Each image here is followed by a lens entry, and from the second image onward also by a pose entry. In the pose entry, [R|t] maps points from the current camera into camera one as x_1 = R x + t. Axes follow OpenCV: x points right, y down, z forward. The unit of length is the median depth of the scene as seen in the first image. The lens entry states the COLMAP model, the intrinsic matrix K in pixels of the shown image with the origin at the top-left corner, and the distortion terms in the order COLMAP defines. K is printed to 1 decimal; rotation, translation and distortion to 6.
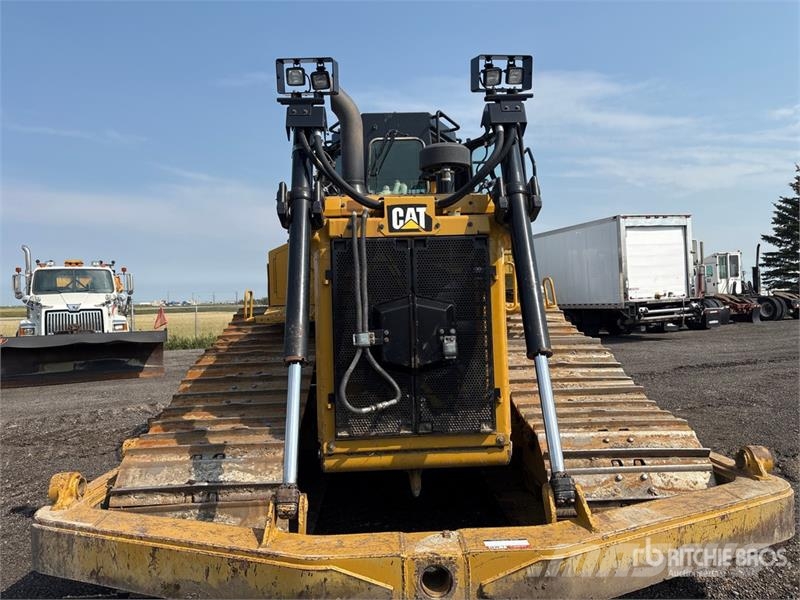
lens RADIAL K [[602.2, 0, 415.6], [0, 602.2, 284.4], [0, 0, 1]] dist [0.055723, -0.056290]
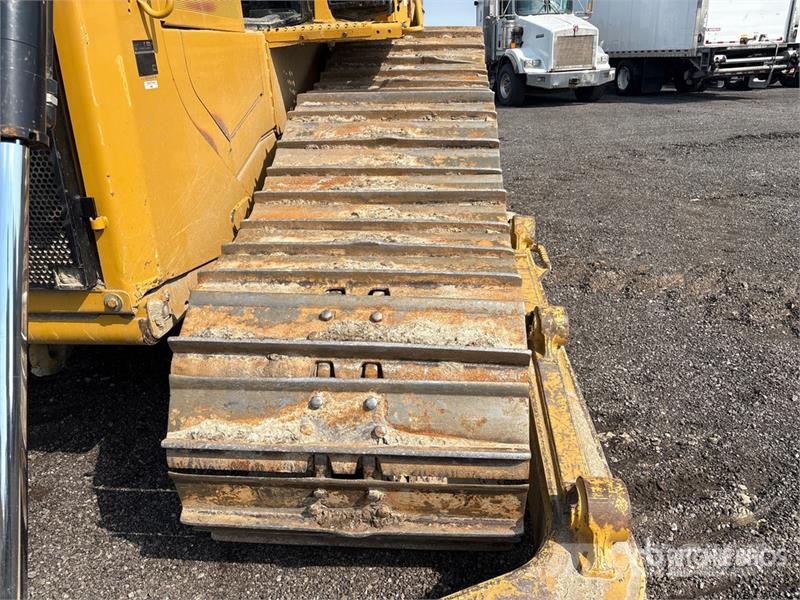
lens RADIAL K [[602.2, 0, 401.1], [0, 602.2, 301.9], [0, 0, 1]] dist [0.055723, -0.056290]
pose [[0.991371, 0.057541, -0.117778, 0.079438], [-0.004724, 0.913604, 0.406578, 0.010704], [0.130998, -0.402513, 0.905993, 0.109982]]
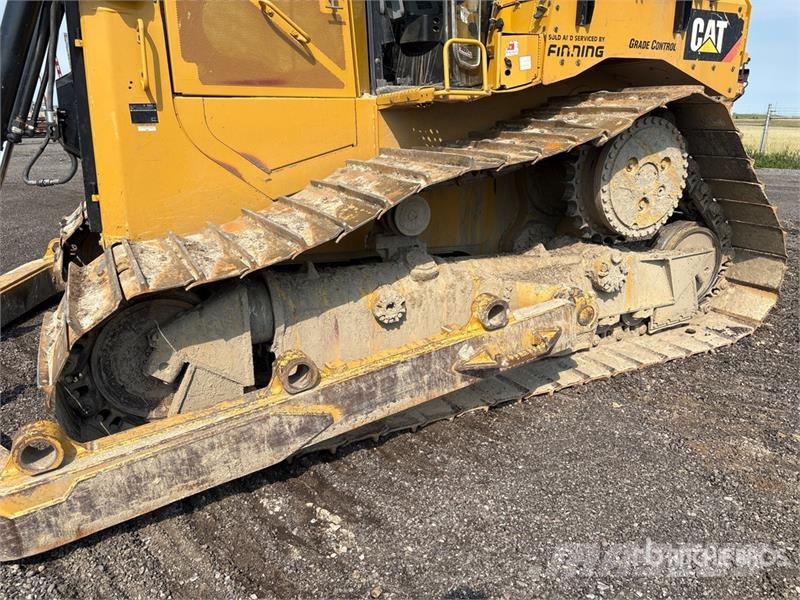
lens RADIAL K [[602.2, 0, 397.0], [0, 602.2, 303.7], [0, 0, 1]] dist [0.055723, -0.056290]
pose [[0.408020, 0.289386, -0.865896, 0.206696], [0.009409, 0.947052, 0.320942, 0.011237], [0.912925, -0.139098, 0.383693, 0.194219]]
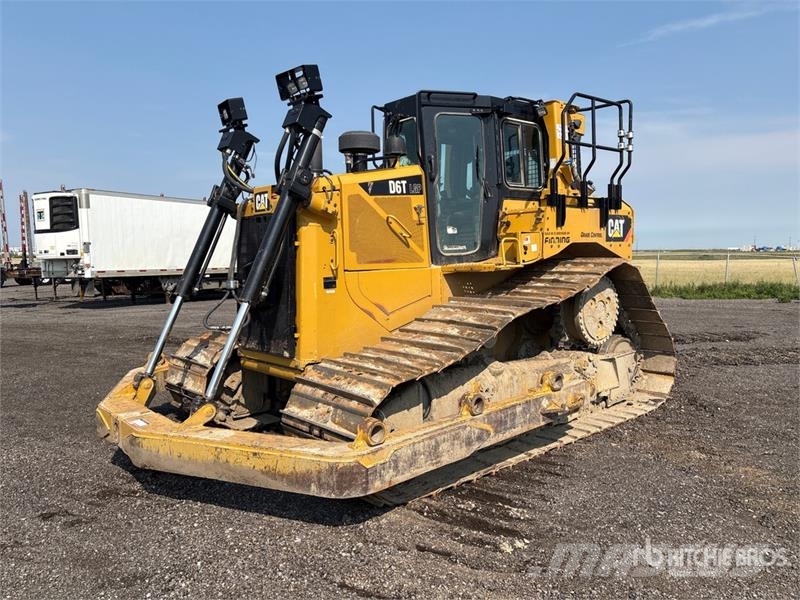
lens RADIAL K [[602.2, 0, 406.4], [0, 602.2, 294.1], [0, 0, 1]] dist [0.055723, -0.056290]
pose [[0.614749, 0.065101, -0.786032, 0.249279], [0.018552, 0.995119, 0.096927, -0.004698], [0.788505, -0.074169, 0.610540, 0.071566]]
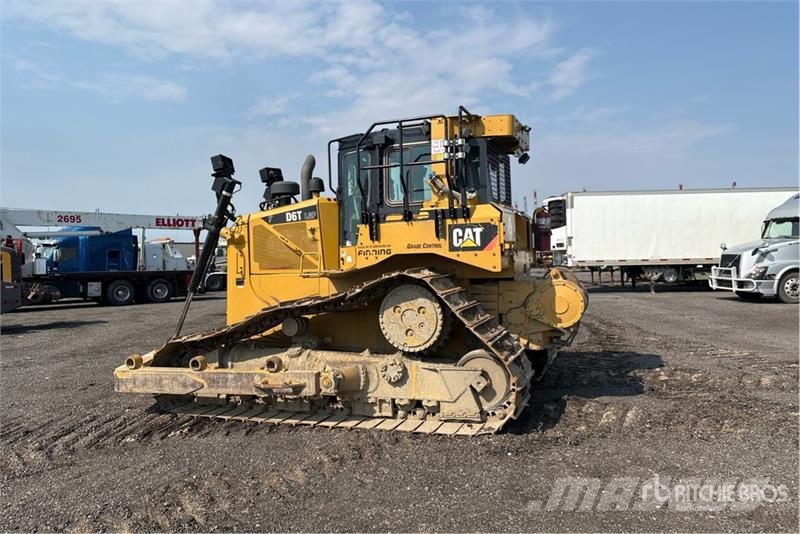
lens RADIAL K [[597.2, 0, 399.7], [0, 597.2, 263.8], [0, 0, 1]] dist [0.072375, -0.069489]
pose [[-0.395900, 0.050369, -0.916911, 0.359817], [0.056088, 0.997957, 0.030603, -0.003967], [0.916579, -0.039312, -0.397916, 0.464340]]
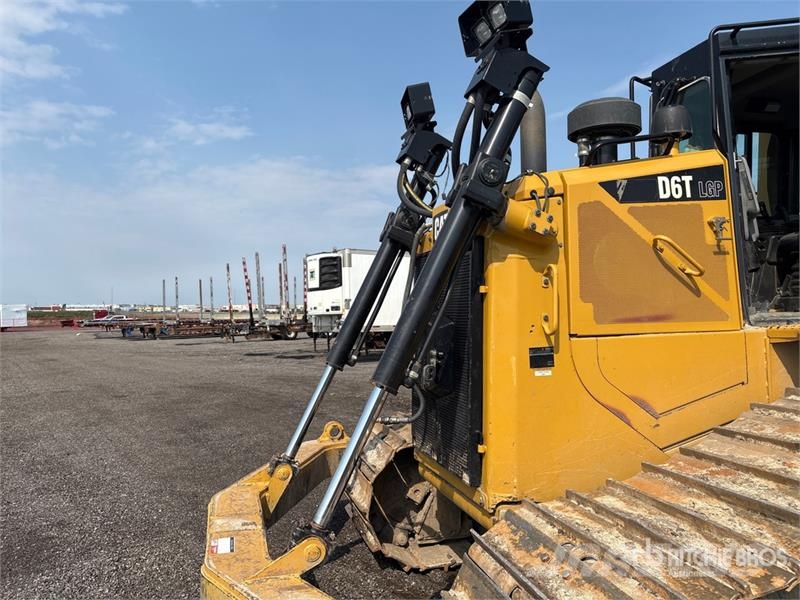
lens RADIAL K [[602.2, 0, 399.9], [0, 602.2, 306.6], [0, 0, 1]] dist [0.055723, -0.056290]
pose [[0.220619, 0.006294, -0.975340, 0.161650], [0.033522, 0.999339, 0.014032, -0.000685], [0.974784, -0.035791, 0.220262, 0.137636]]
